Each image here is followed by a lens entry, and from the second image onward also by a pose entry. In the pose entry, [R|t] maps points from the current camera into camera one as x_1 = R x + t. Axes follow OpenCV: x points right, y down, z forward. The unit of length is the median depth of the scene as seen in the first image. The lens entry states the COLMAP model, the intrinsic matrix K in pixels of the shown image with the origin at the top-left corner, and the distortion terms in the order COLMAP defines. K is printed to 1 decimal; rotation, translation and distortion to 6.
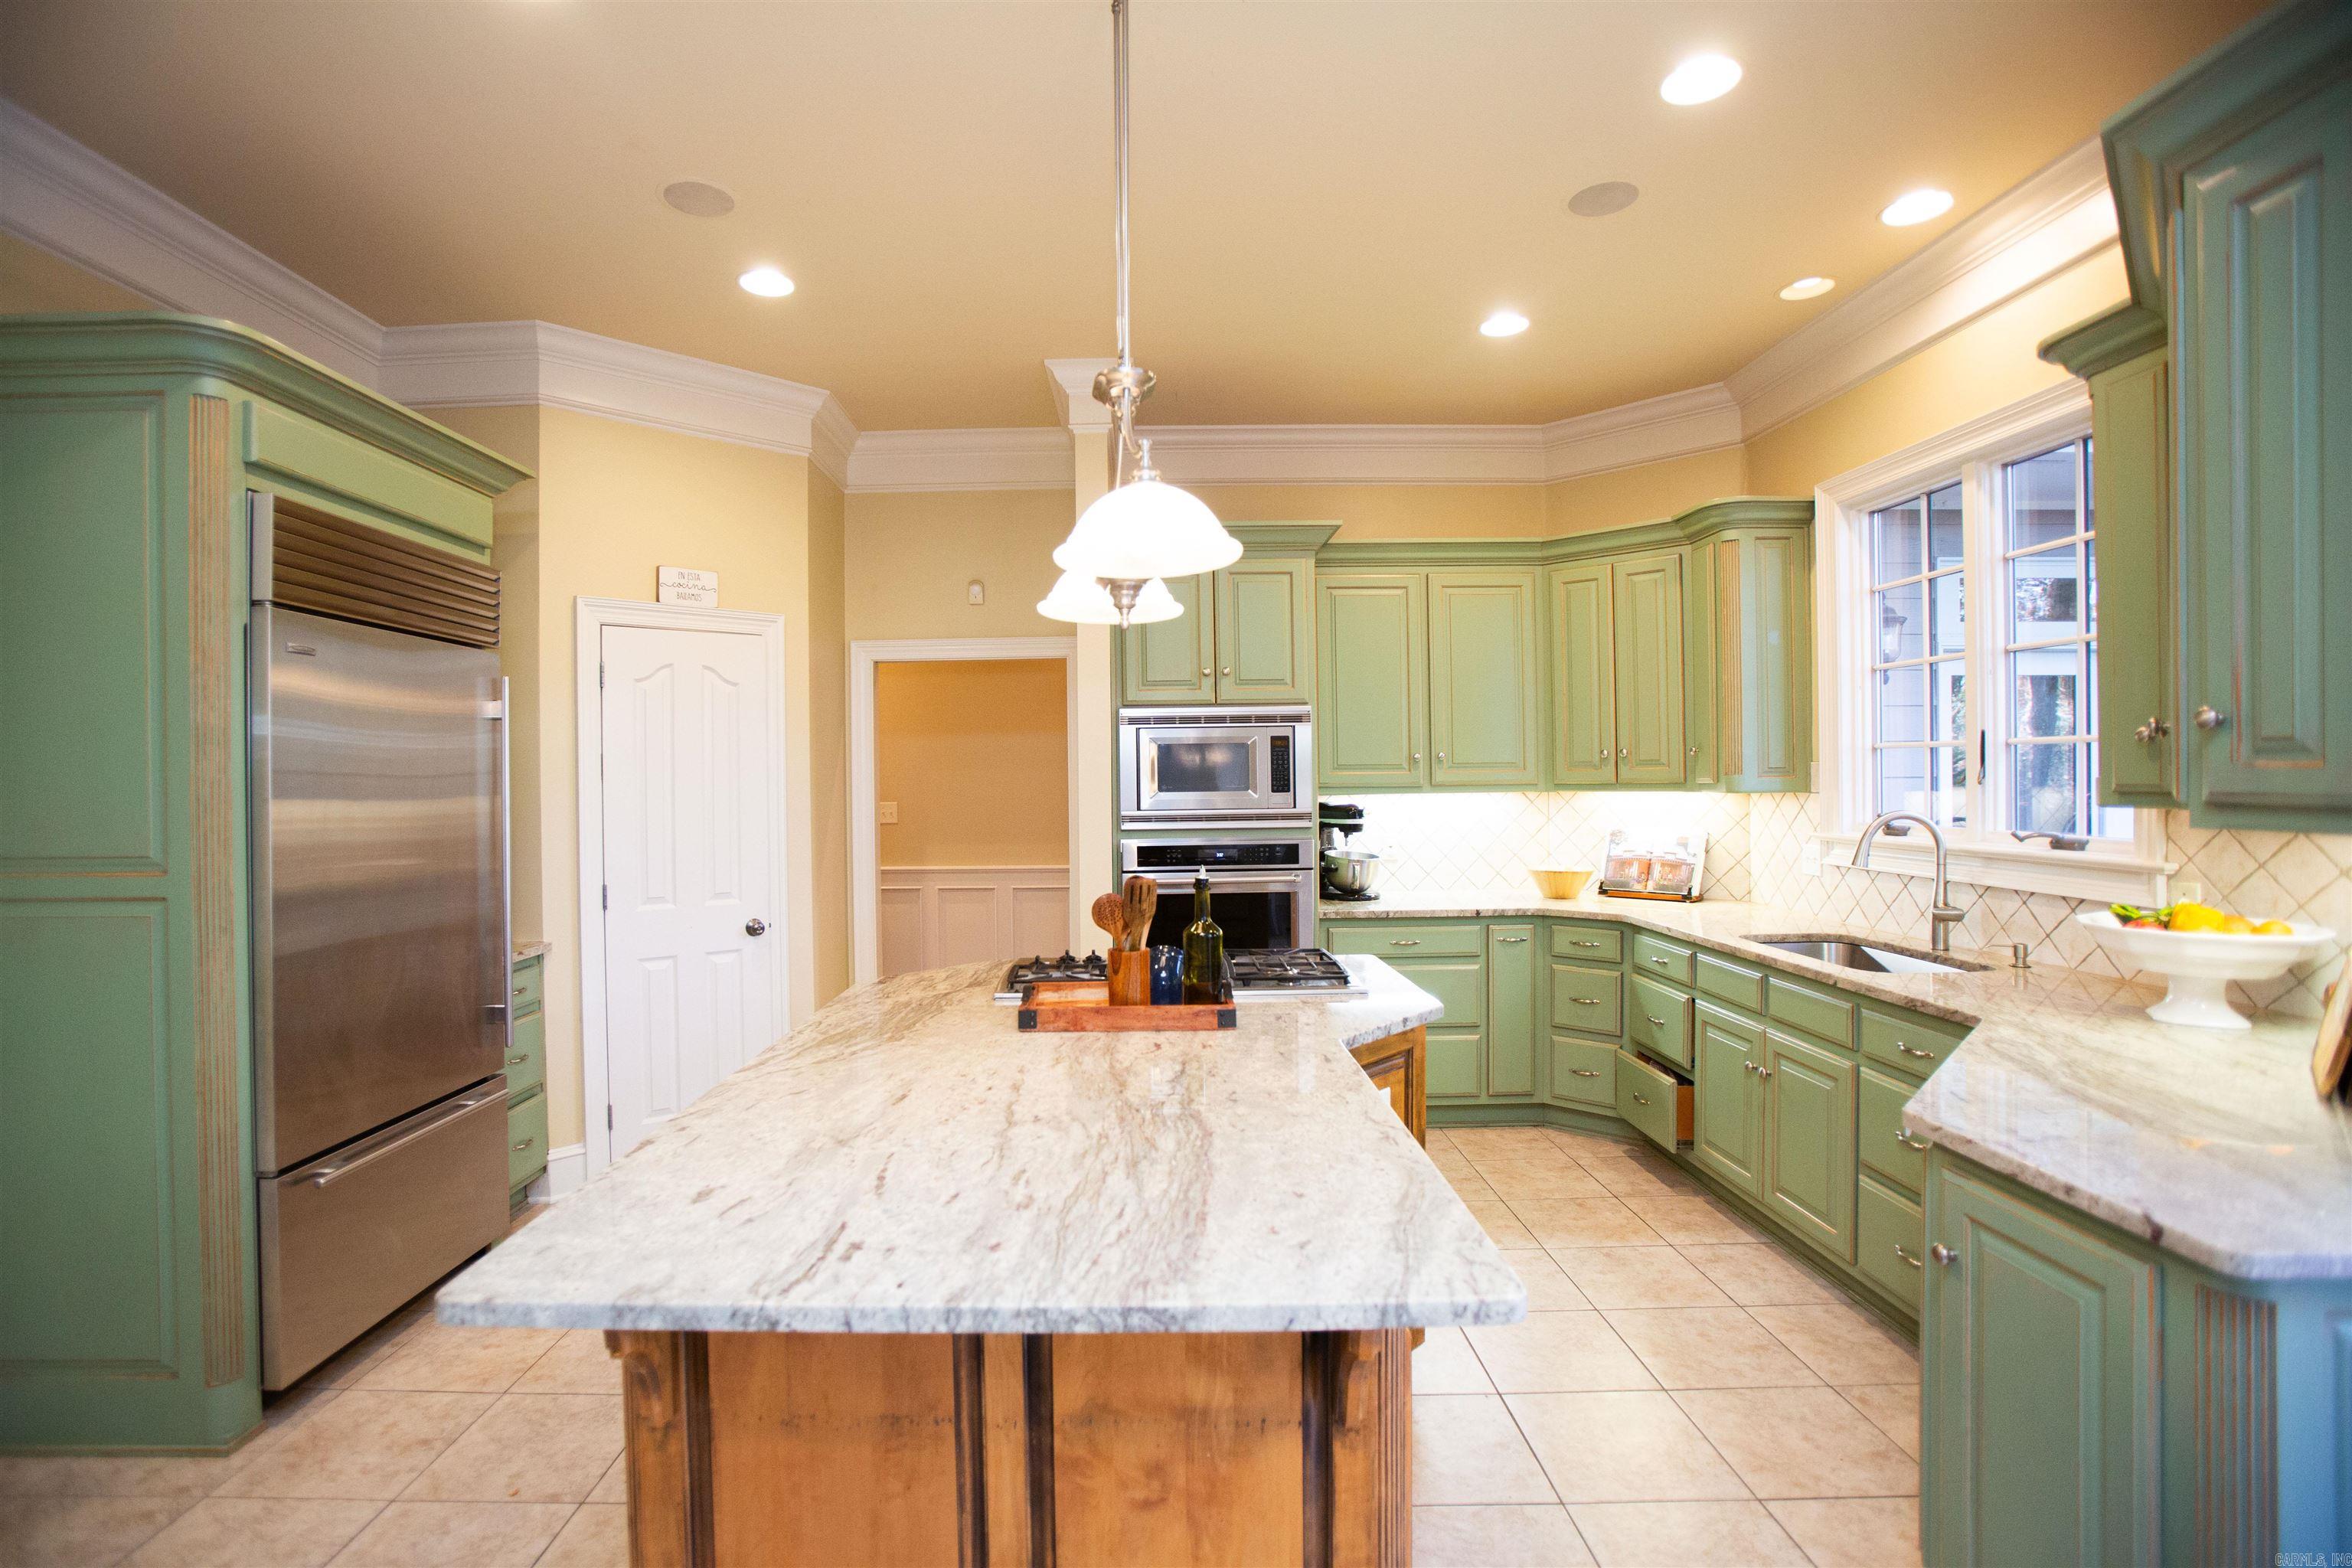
lens RADIAL K [[1122.0, 0, 1144.5], [0, 1122.0, 777.6], [0, 0, 1]] dist [-0.056468, 0.024297]
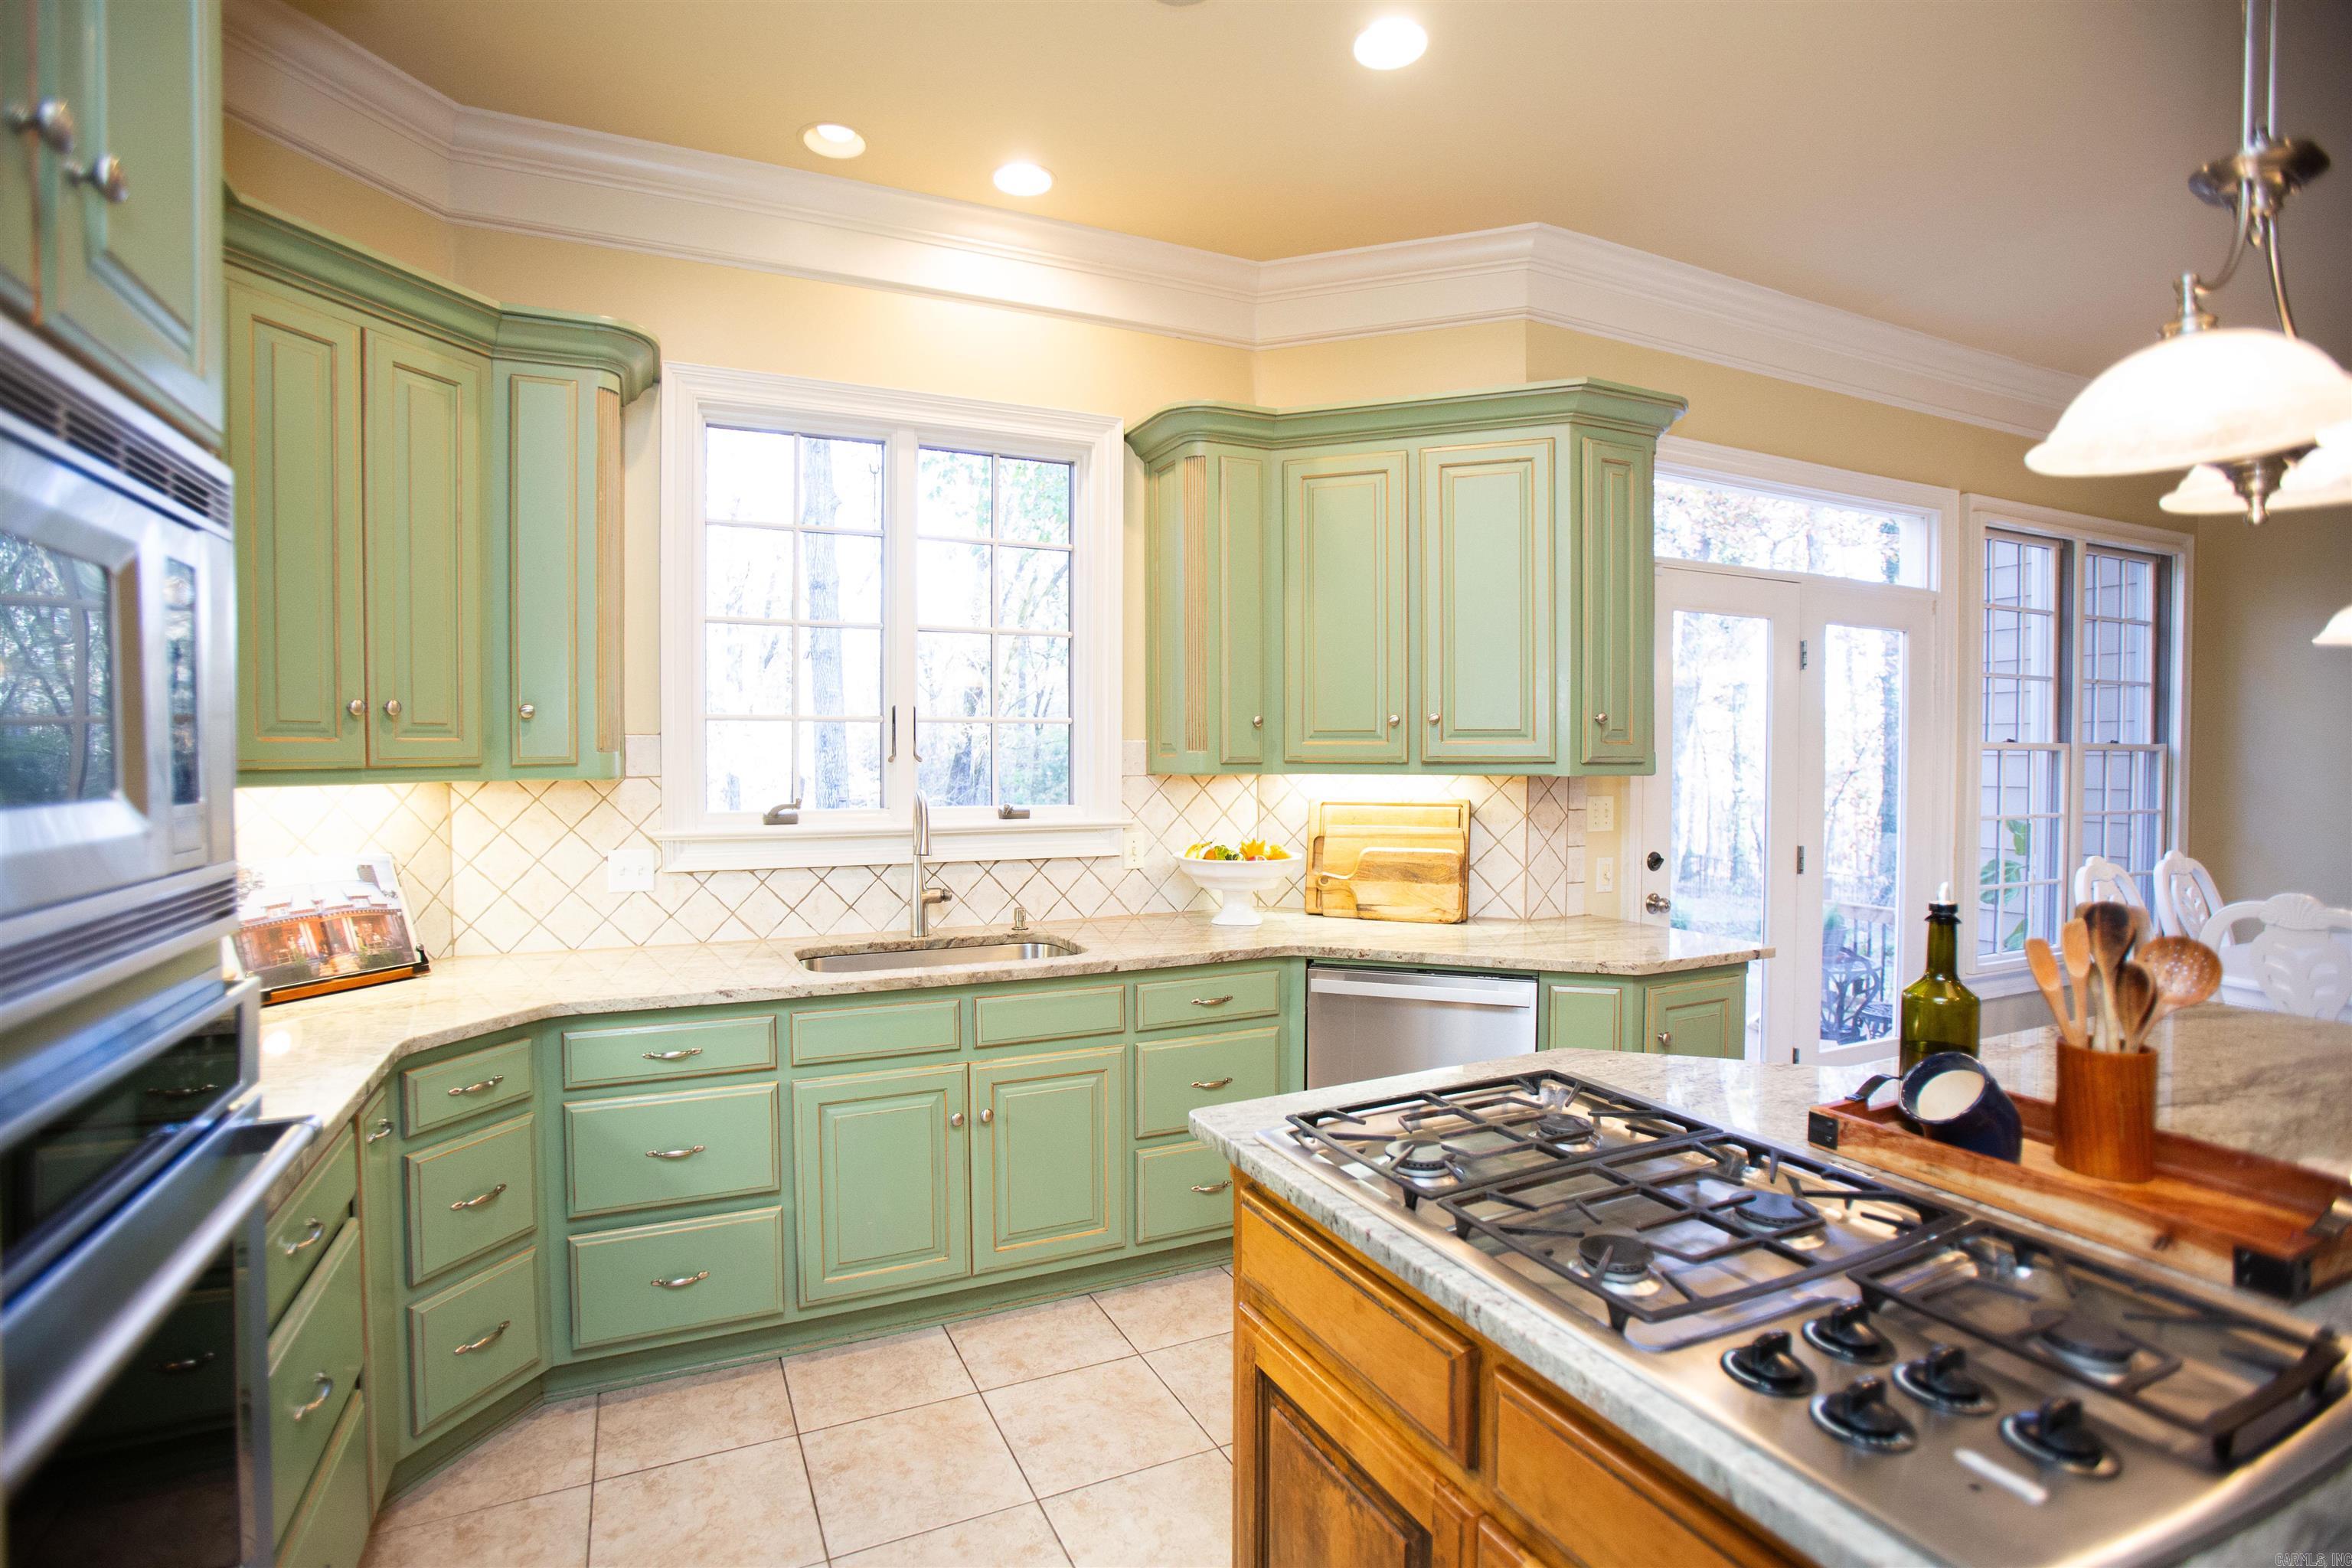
lens RADIAL K [[1122.0, 0, 1144.5], [0, 1122.0, 777.6], [0, 0, 1]] dist [-0.056468, 0.024297]
pose [[-0.415584, -0.016035, 0.909413, -0.205915], [0.002301, 0.999823, 0.018681, 0.001605], [-0.909552, 0.009856, -0.415473, 1.070437]]
